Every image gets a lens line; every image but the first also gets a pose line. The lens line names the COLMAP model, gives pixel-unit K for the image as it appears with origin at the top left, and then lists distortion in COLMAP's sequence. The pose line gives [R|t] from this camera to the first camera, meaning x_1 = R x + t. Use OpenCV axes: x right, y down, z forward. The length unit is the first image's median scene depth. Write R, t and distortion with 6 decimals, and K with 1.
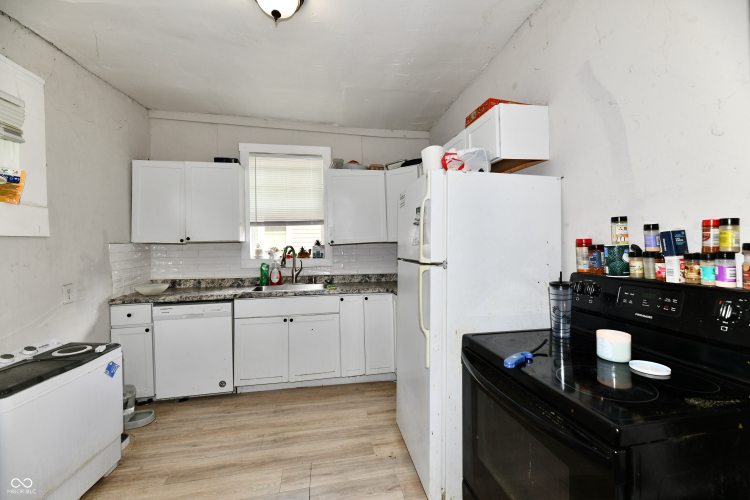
lens RADIAL K [[306.8, 0, 381.1], [0, 306.8, 239.2], [0, 0, 1]] dist [-0.001597, -0.002958]
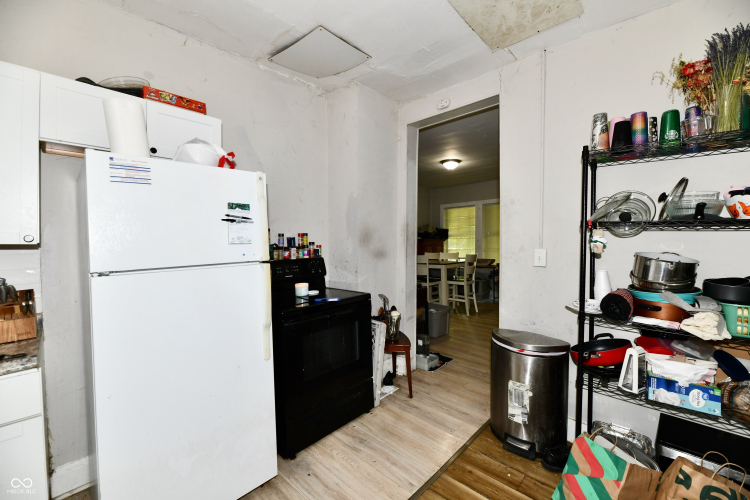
lens RADIAL K [[306.8, 0, 372.6], [0, 306.8, 244.2], [0, 0, 1]] dist [-0.001597, -0.002958]
pose [[-0.580496, 0.009268, 0.814211, -0.535723], [0.012734, 0.999916, -0.002302, 0.015745], [-0.814164, 0.009032, -0.580565, 0.746222]]
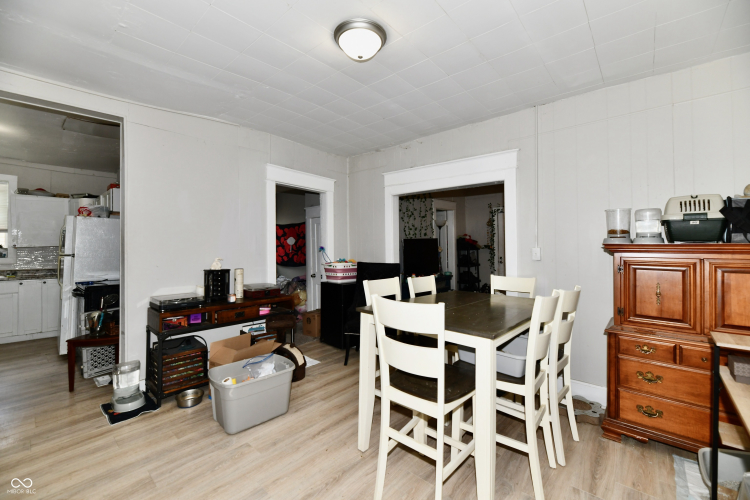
lens RADIAL K [[306.8, 0, 374.6], [0, 306.8, 242.4], [0, 0, 1]] dist [-0.001597, -0.002958]
pose [[0.793461, 0.025125, 0.608102, 0.372999], [-0.016701, 0.999670, -0.019511, -0.008565], [-0.608391, 0.005325, 0.793619, -1.382363]]
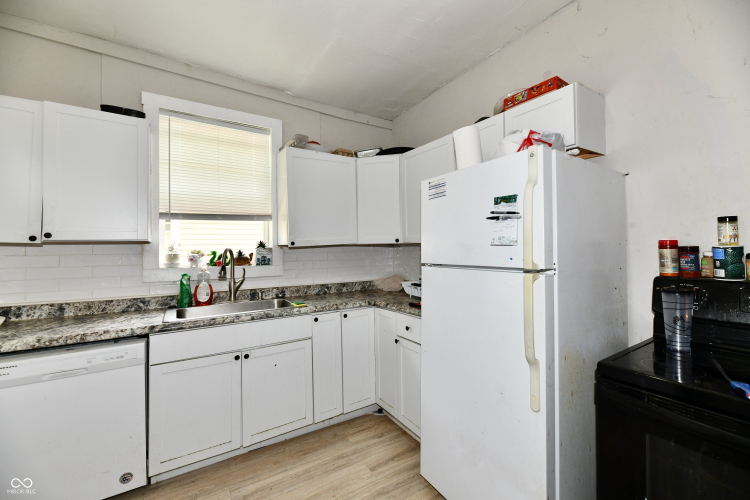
lens RADIAL K [[306.8, 0, 384.0], [0, 306.8, 241.2], [0, 0, 1]] dist [-0.001597, -0.002958]
pose [[0.929720, 0.012012, 0.368070, -0.274862], [-0.008750, 0.999906, -0.010530, 0.011122], [-0.368162, 0.006570, 0.929738, 0.257866]]
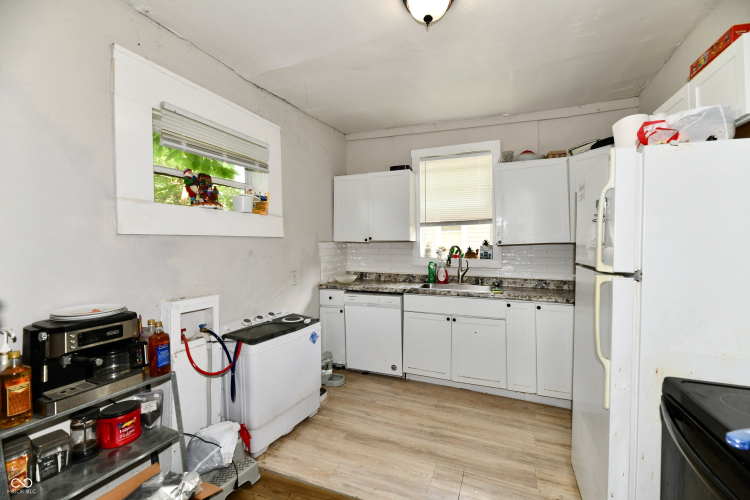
lens RADIAL K [[306.8, 0, 382.0], [0, 306.8, 241.3], [0, 0, 1]] dist [-0.001597, -0.002958]
pose [[0.841032, 0.007657, -0.540931, 0.051583], [-0.002302, 0.999941, 0.010575, -0.003411], [0.540980, -0.007649, 0.841001, 0.032209]]
